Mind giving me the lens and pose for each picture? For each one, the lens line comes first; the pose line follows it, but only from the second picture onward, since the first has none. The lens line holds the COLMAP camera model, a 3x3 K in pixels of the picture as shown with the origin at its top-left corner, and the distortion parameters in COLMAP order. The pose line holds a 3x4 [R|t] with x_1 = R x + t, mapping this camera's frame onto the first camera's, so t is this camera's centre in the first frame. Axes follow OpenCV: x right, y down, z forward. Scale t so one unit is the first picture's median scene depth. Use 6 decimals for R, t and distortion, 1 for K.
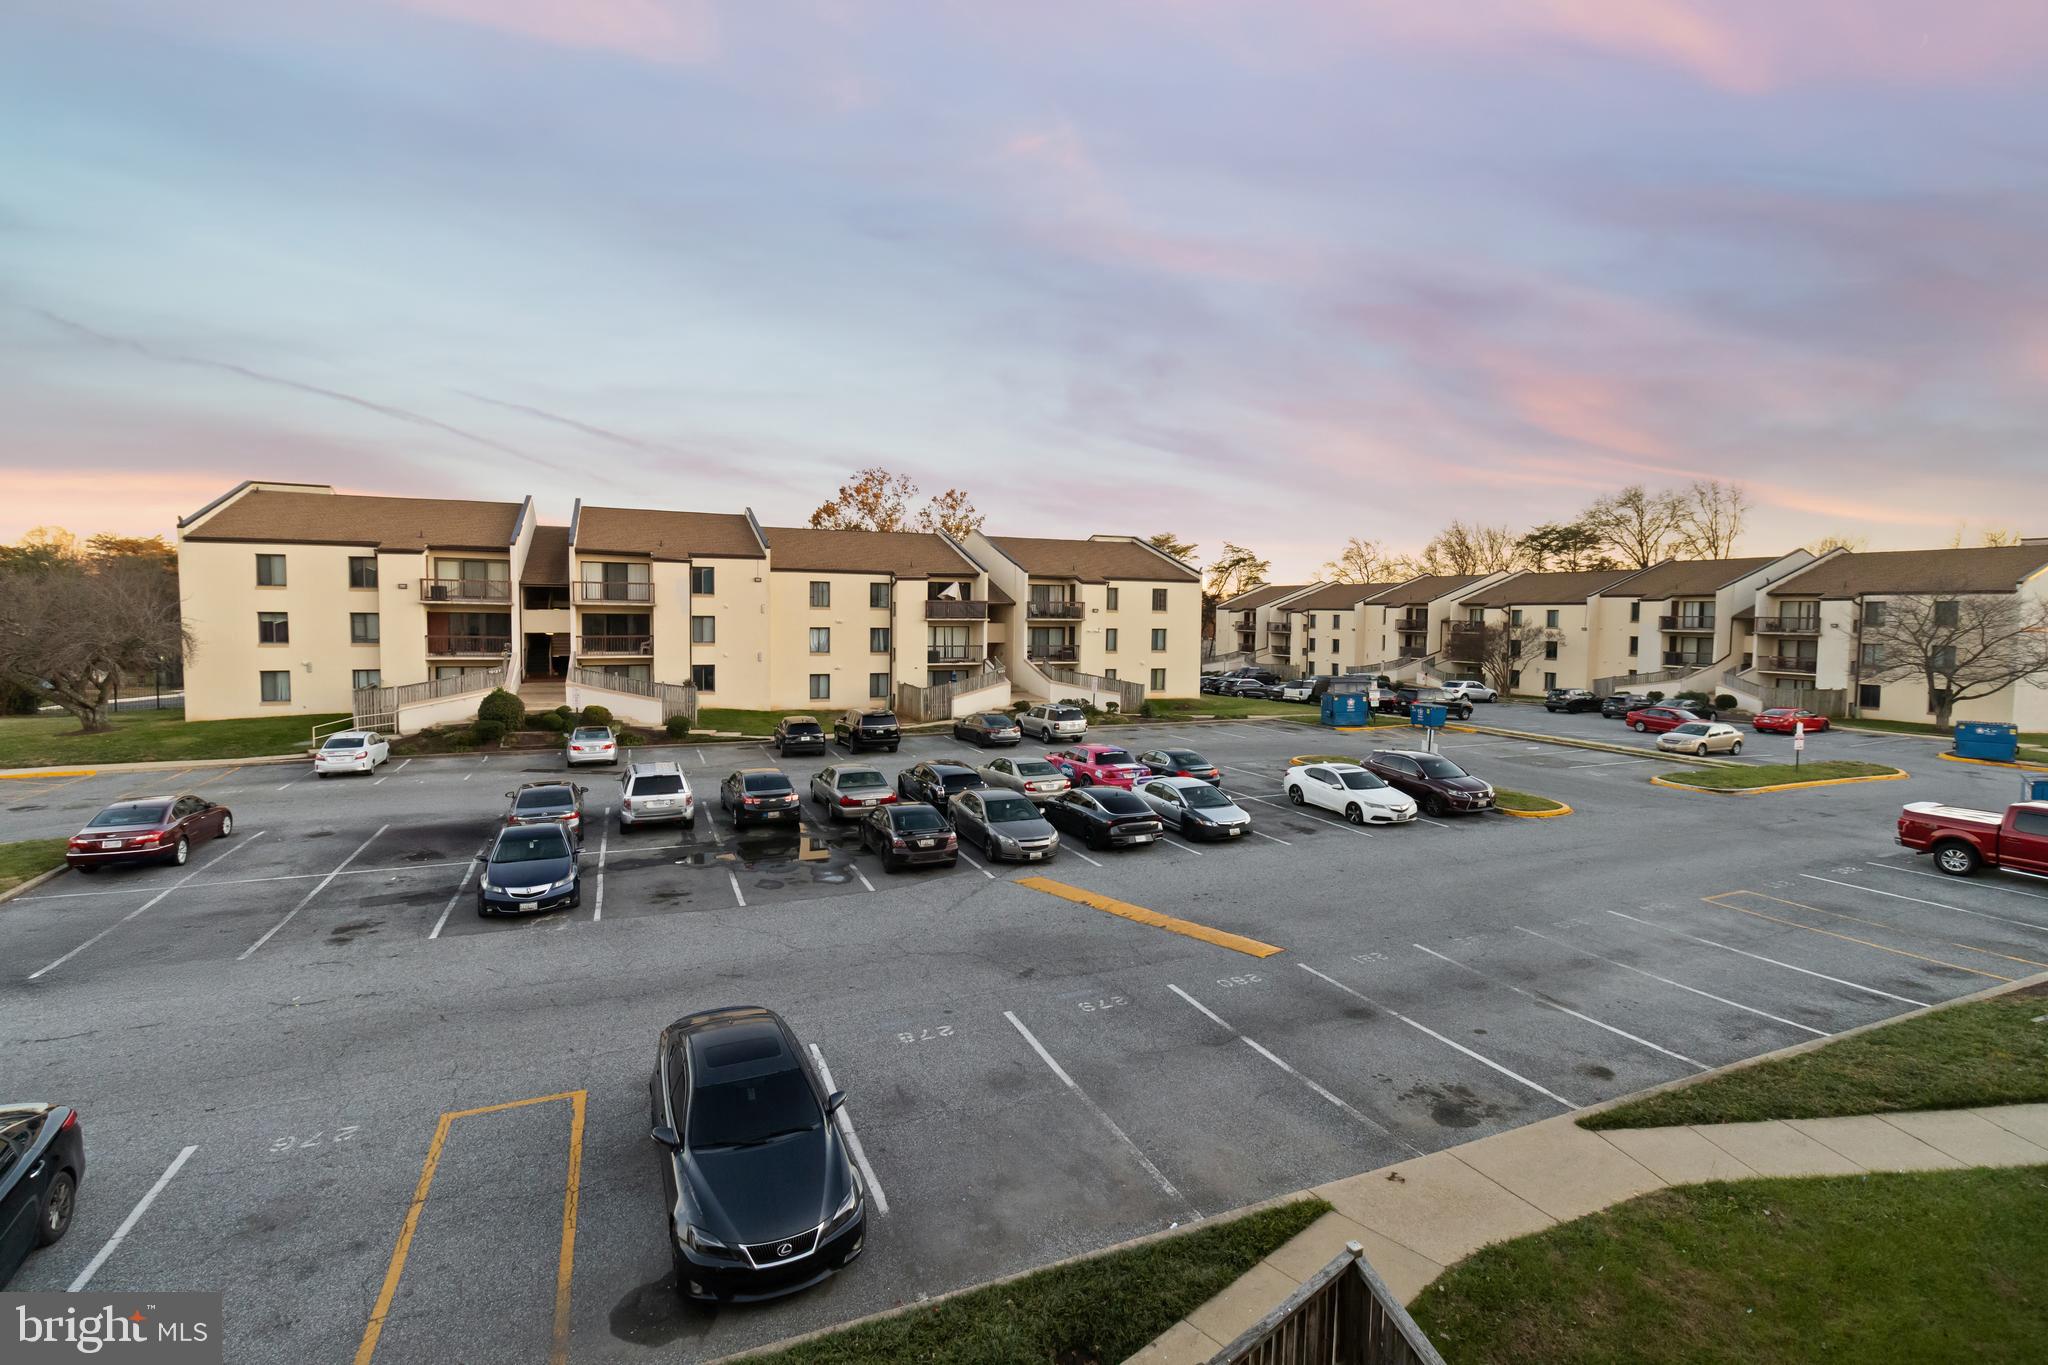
lens RADIAL K [[948.1, 0, 1018.3], [0, 948.1, 661.8], [0, 0, 1]] dist [-0.000570, 0.000032]
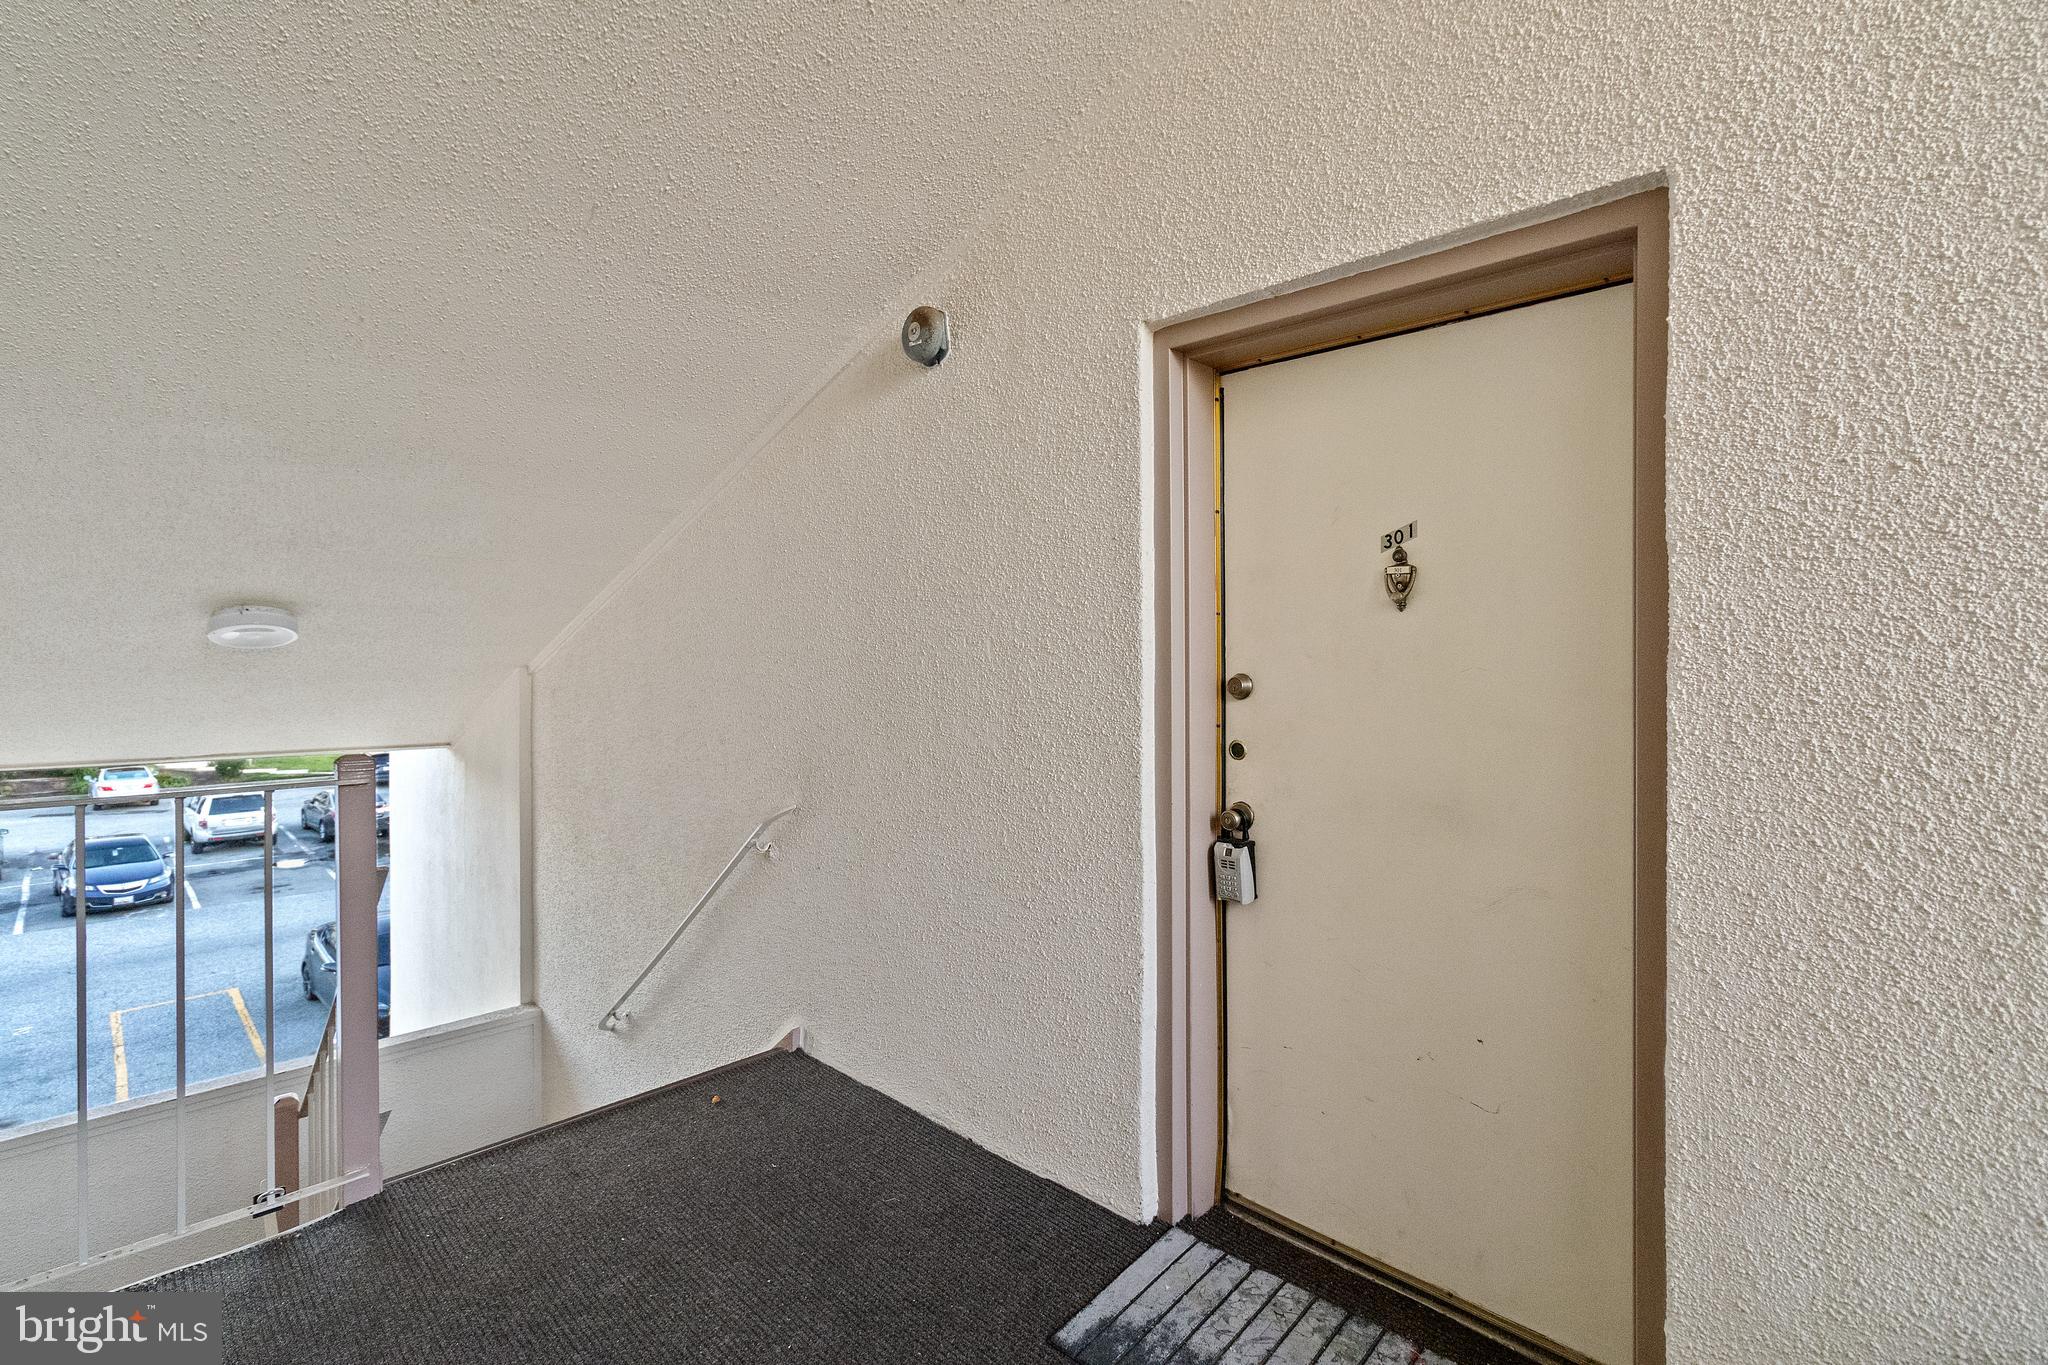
lens RADIAL K [[948.1, 0, 1018.3], [0, 948.1, 661.8], [0, 0, 1]] dist [-0.000570, 0.000032]
pose [[0.926994, -0.010774, 0.374921, 0.023816], [0.025209, 0.999117, -0.033617, 0.018826], [-0.374227, 0.040614, 0.926447, -0.216679]]
